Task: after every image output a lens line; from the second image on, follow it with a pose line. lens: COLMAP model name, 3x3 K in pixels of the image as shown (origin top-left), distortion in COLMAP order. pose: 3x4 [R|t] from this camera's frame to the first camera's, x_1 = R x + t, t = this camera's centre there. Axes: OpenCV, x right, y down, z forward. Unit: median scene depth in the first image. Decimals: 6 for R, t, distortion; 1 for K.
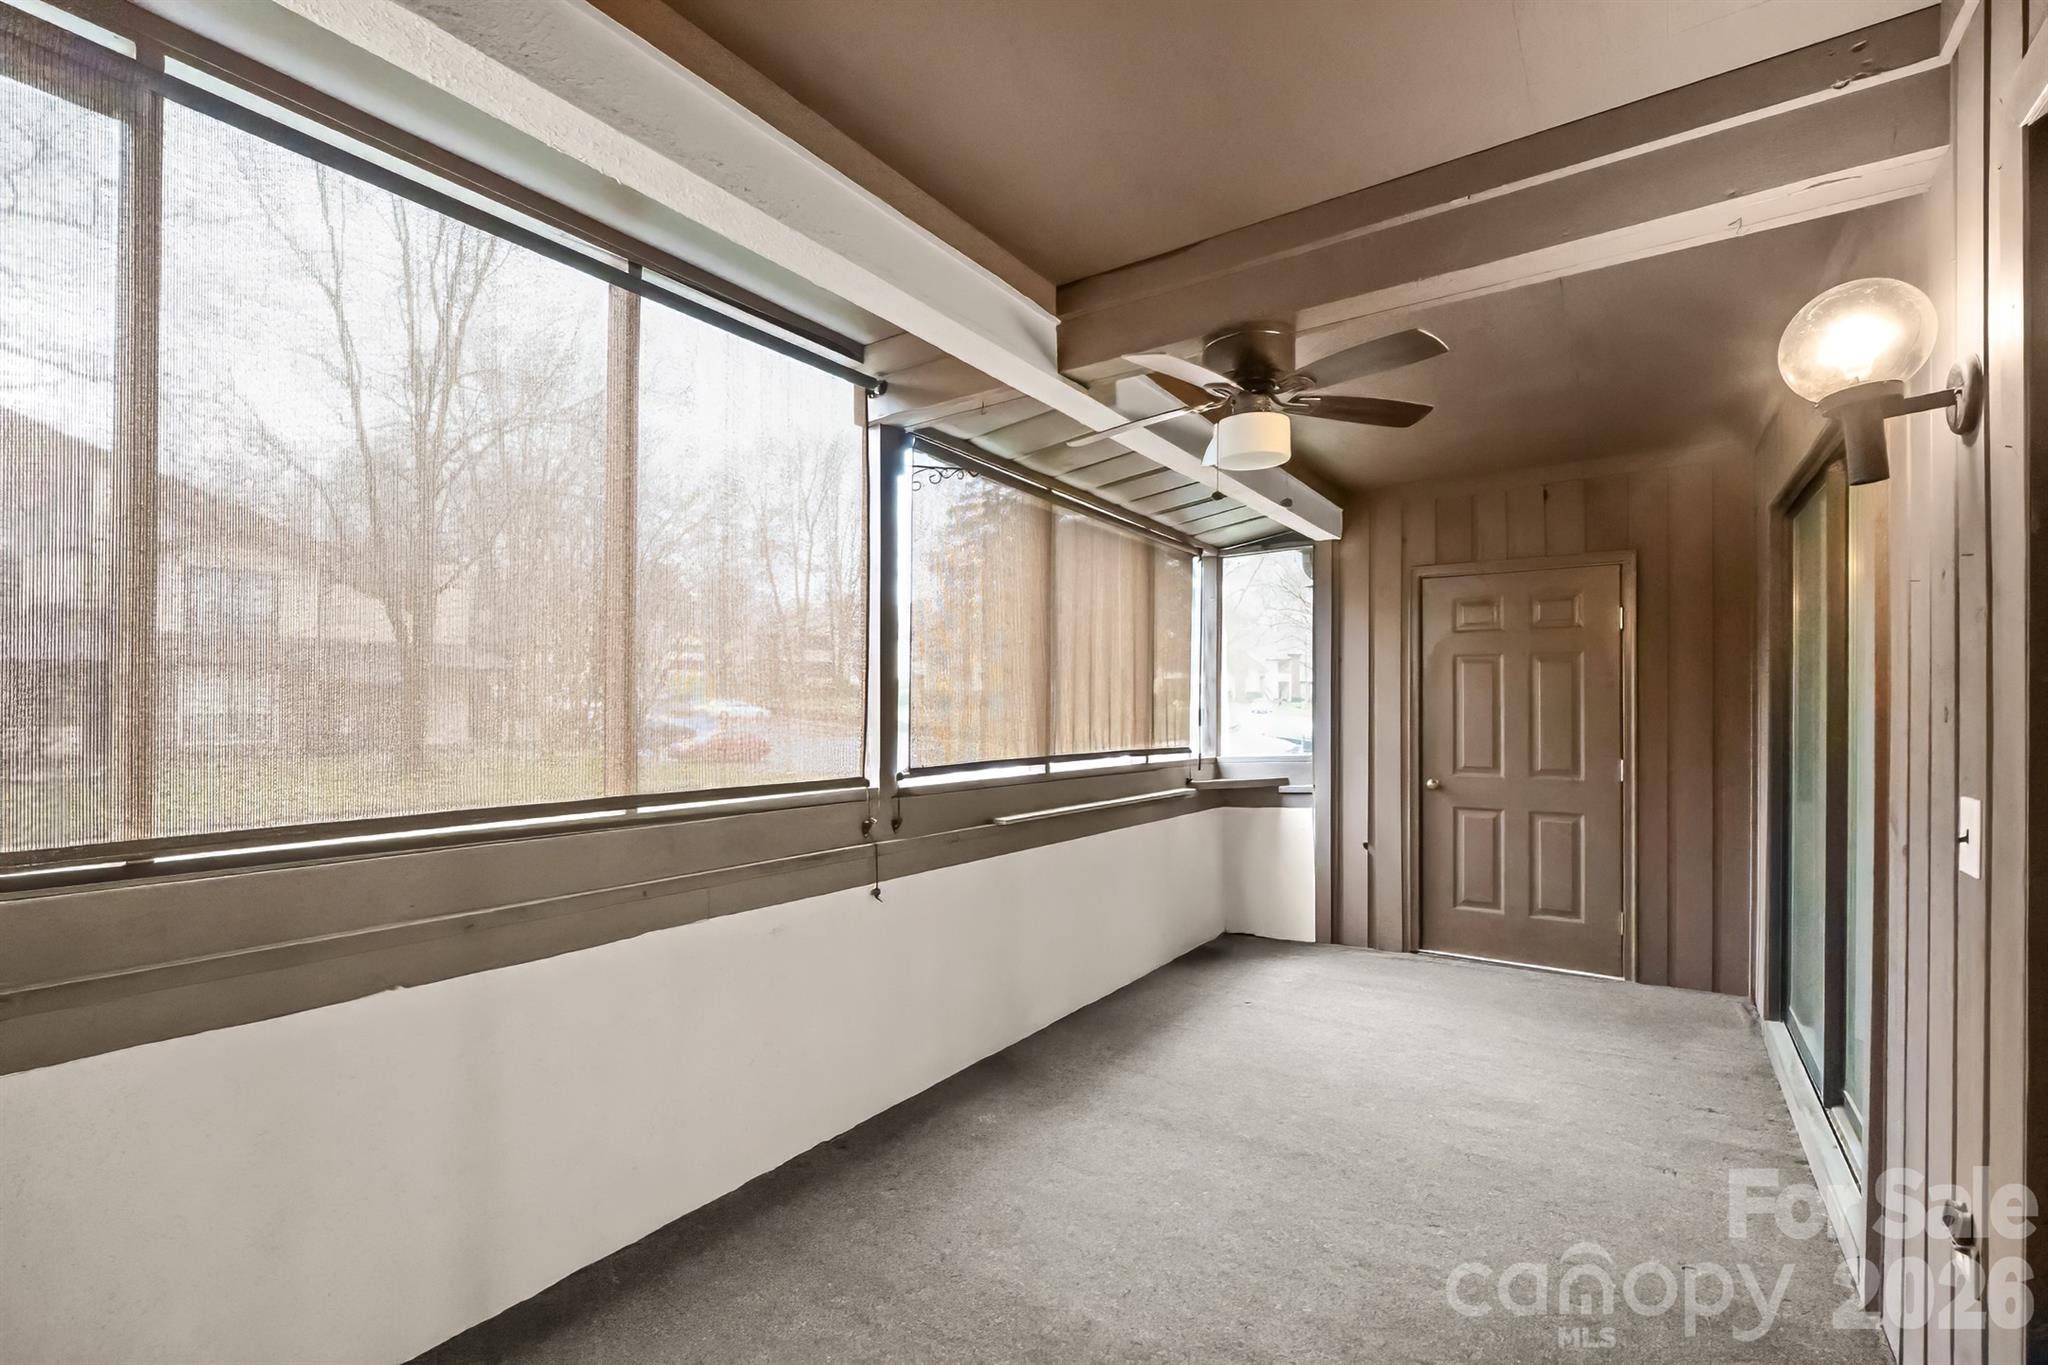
lens RADIAL K [[887.1, 0, 1024.6], [0, 887.1, 703.2], [0, 0, 1]] dist [-0.000497, -0.000215]
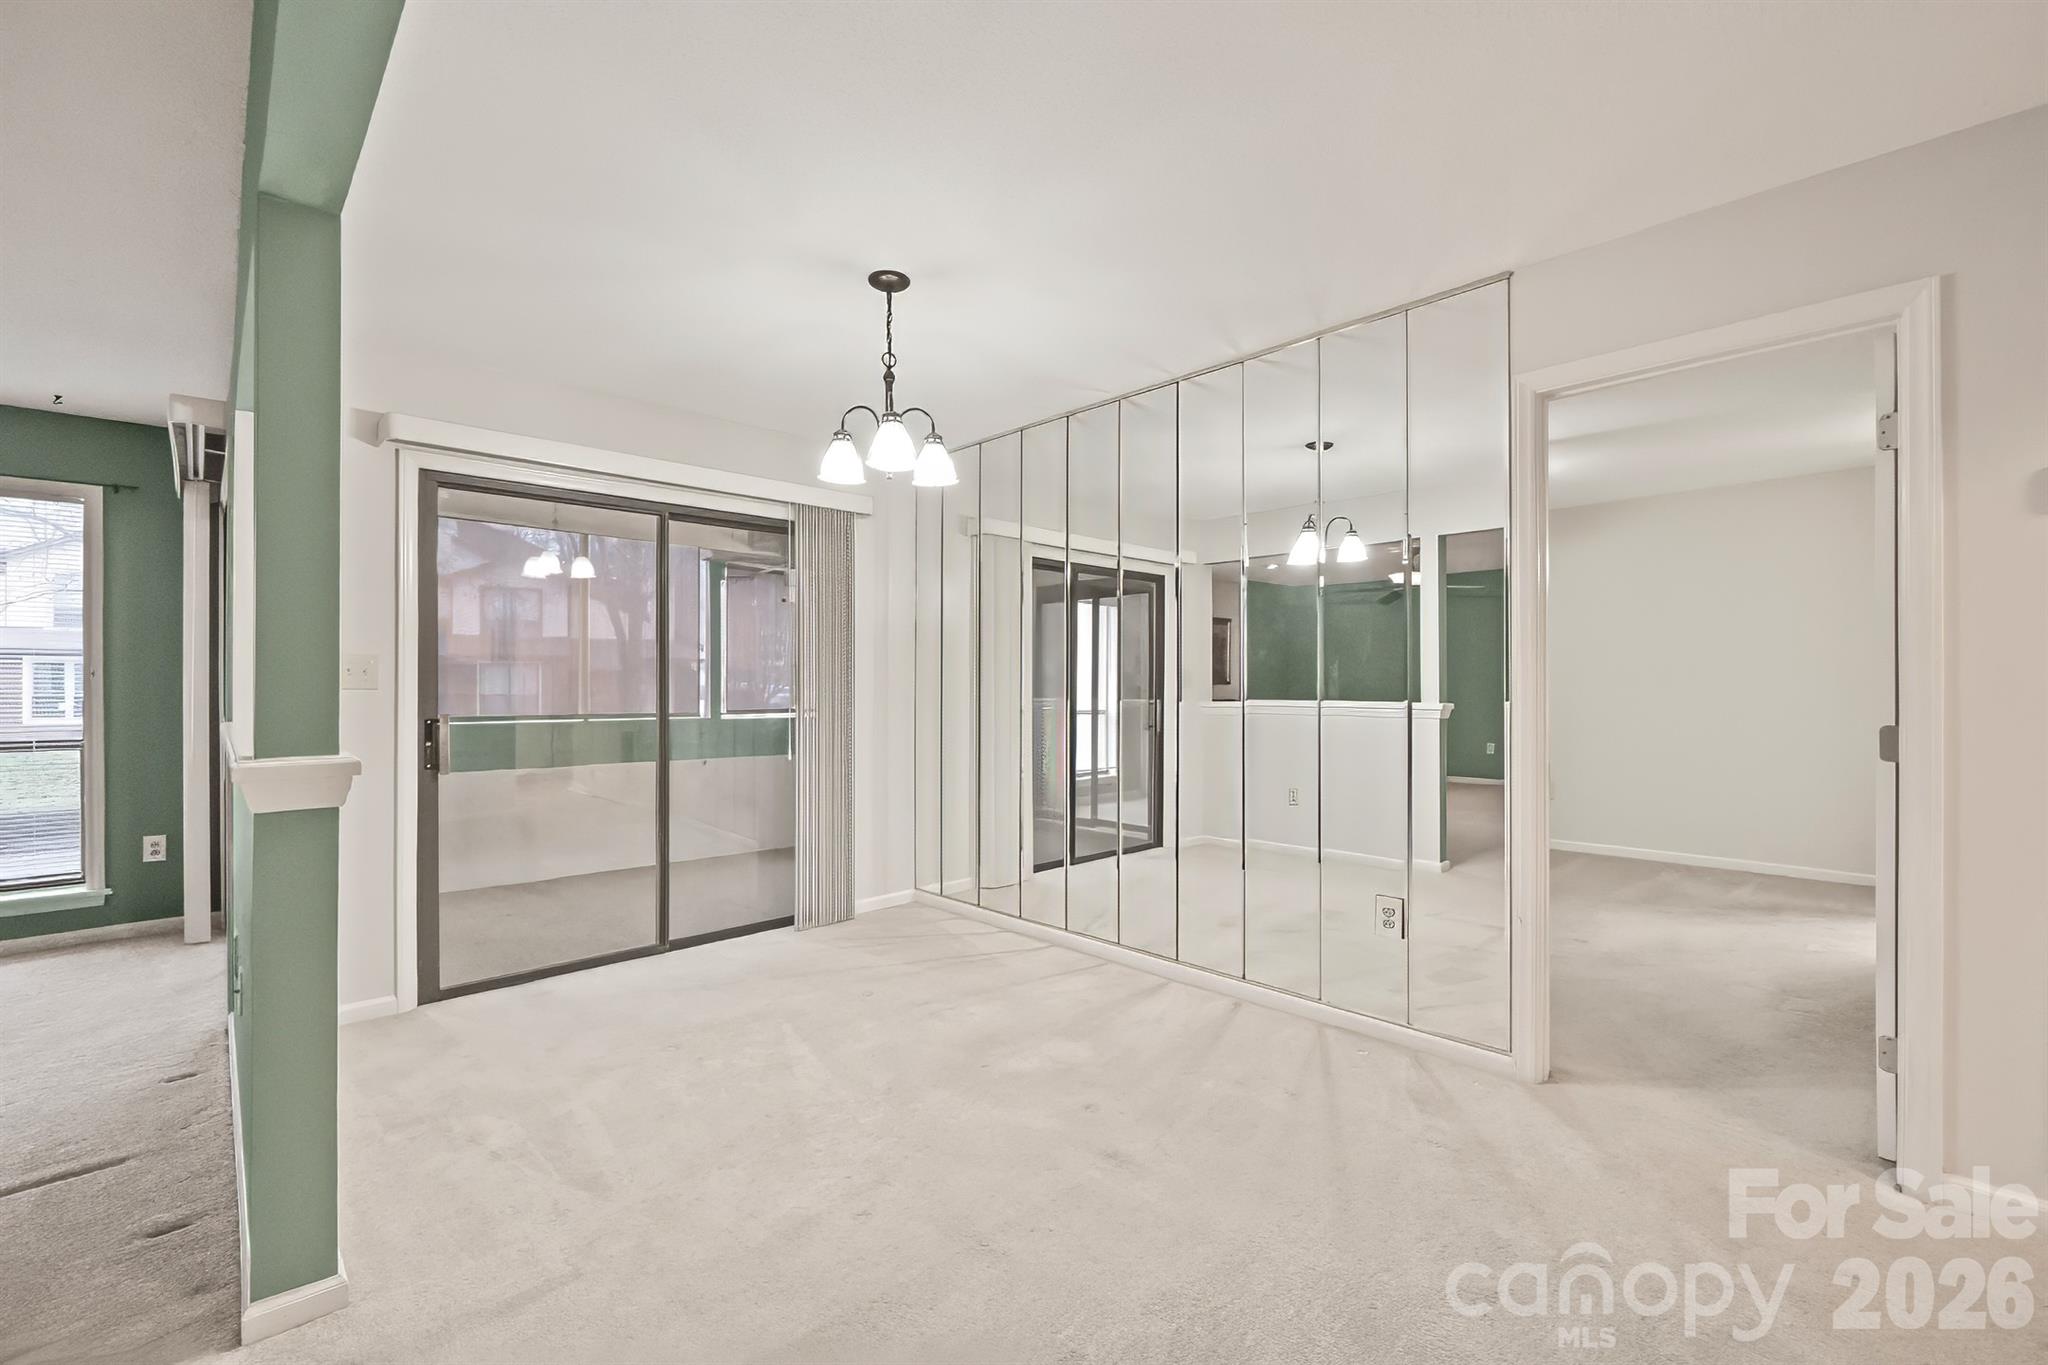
lens RADIAL K [[867.3, 0, 1016.4], [0, 867.3, 684.6], [0, 0, 1]] dist [-0.000185, -0.000115]
pose [[0.976374, -0.006544, -0.215990, 0.723696], [0.007096, 0.999973, 0.001779, 0.006233], [0.215973, -0.003270, 0.976394, -0.667443]]
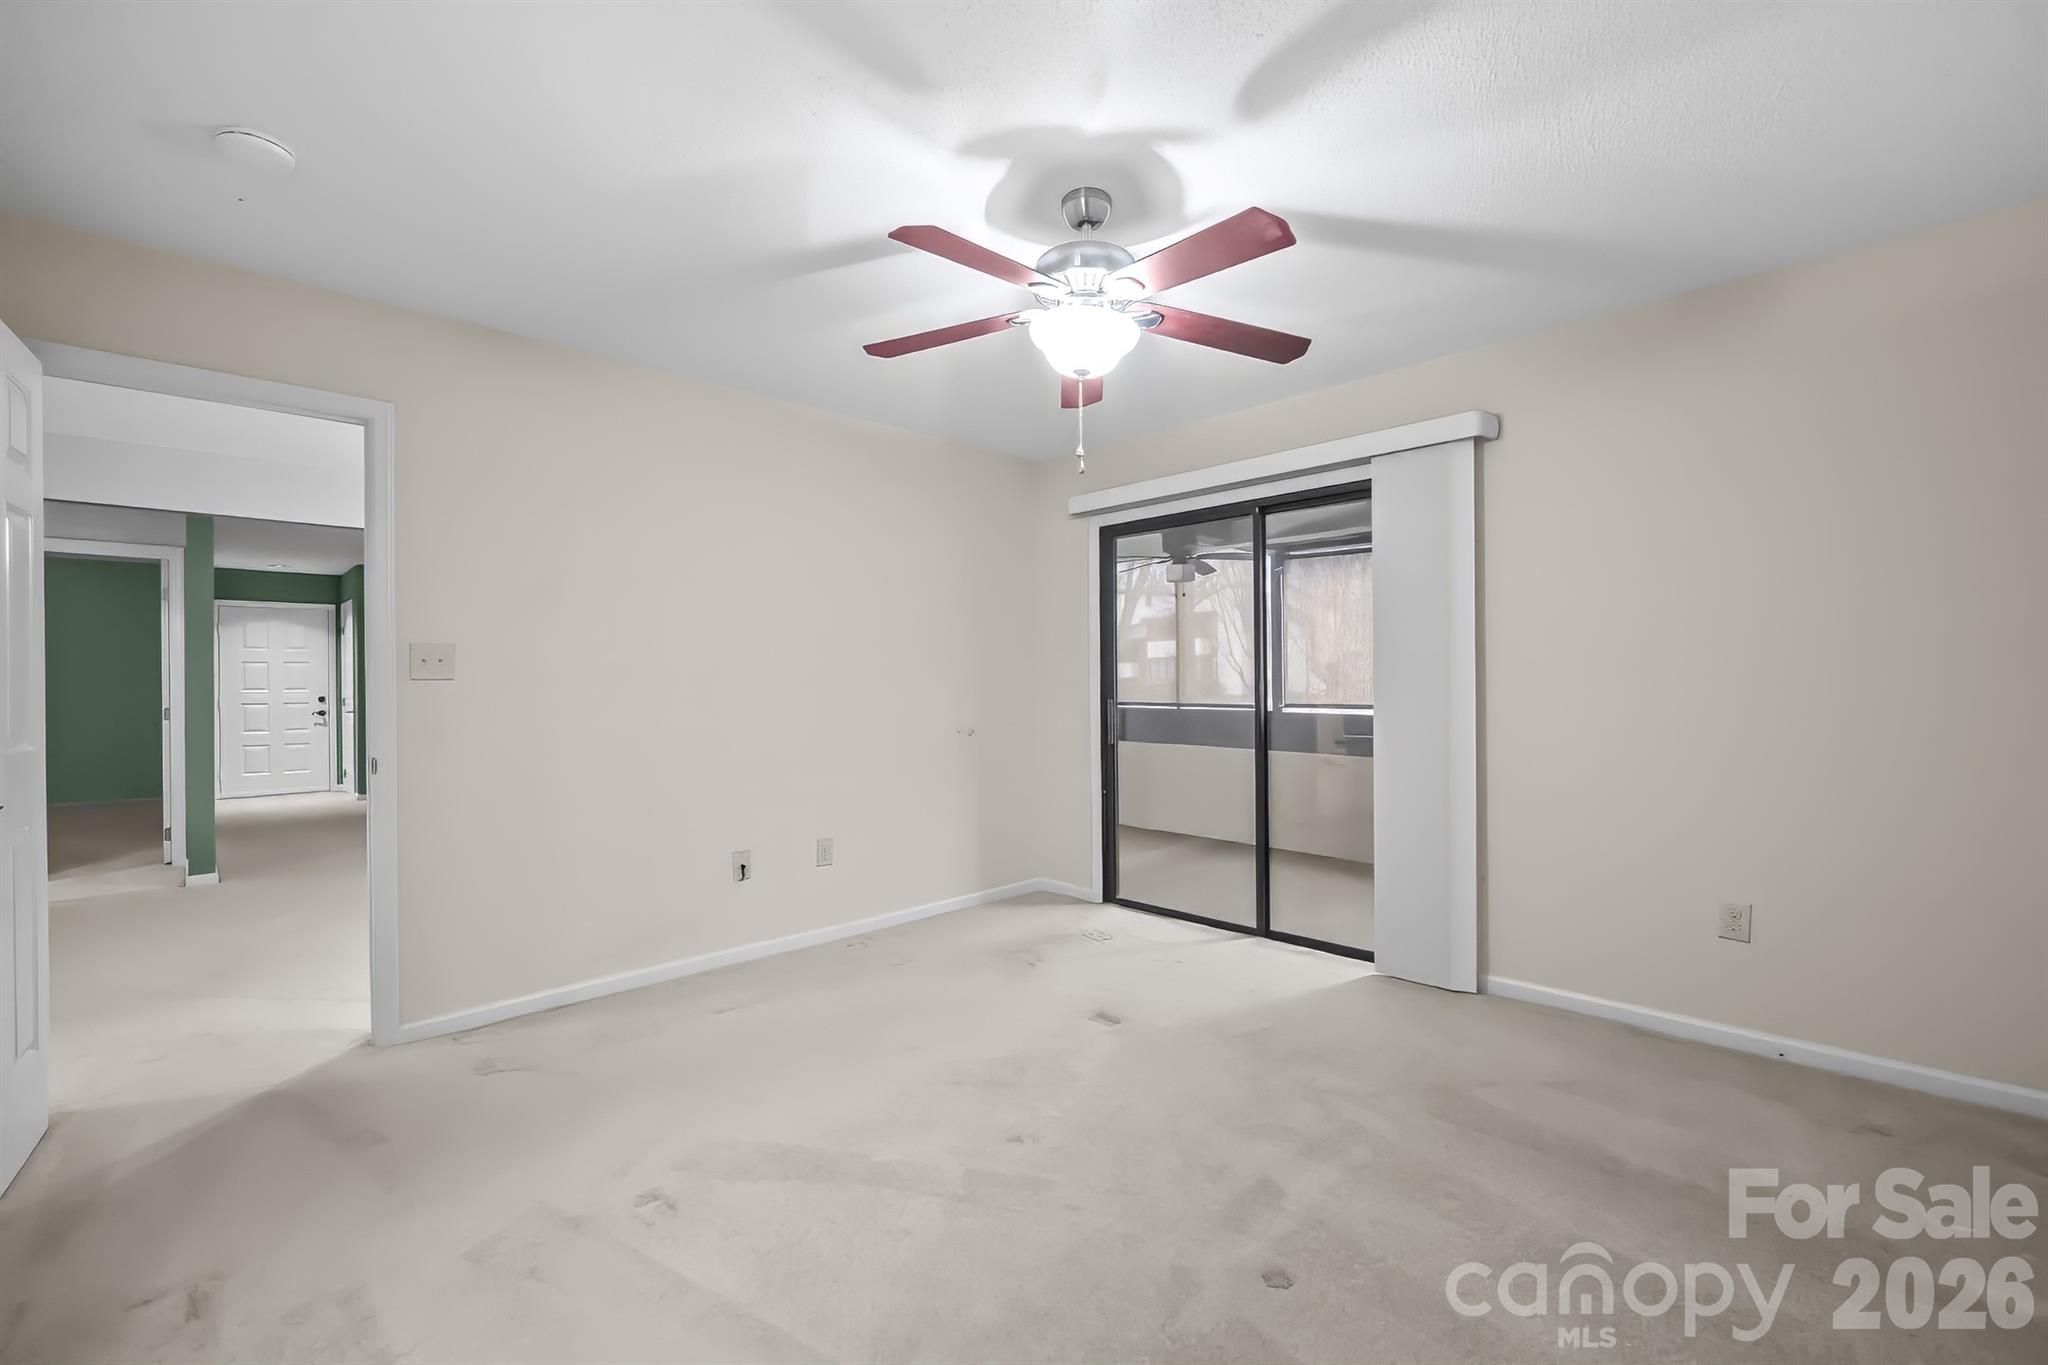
lens RADIAL K [[907.3, 0, 1028.7], [0, 907.3, 676.1], [0, 0, 1]] dist [0.048173, -0.000114]
pose [[-0.189065, -0.007925, -0.981933, 1.149894], [0.008279, 0.999919, -0.009664, 0.011469], [0.981930, -0.009956, -0.188984, 0.036798]]
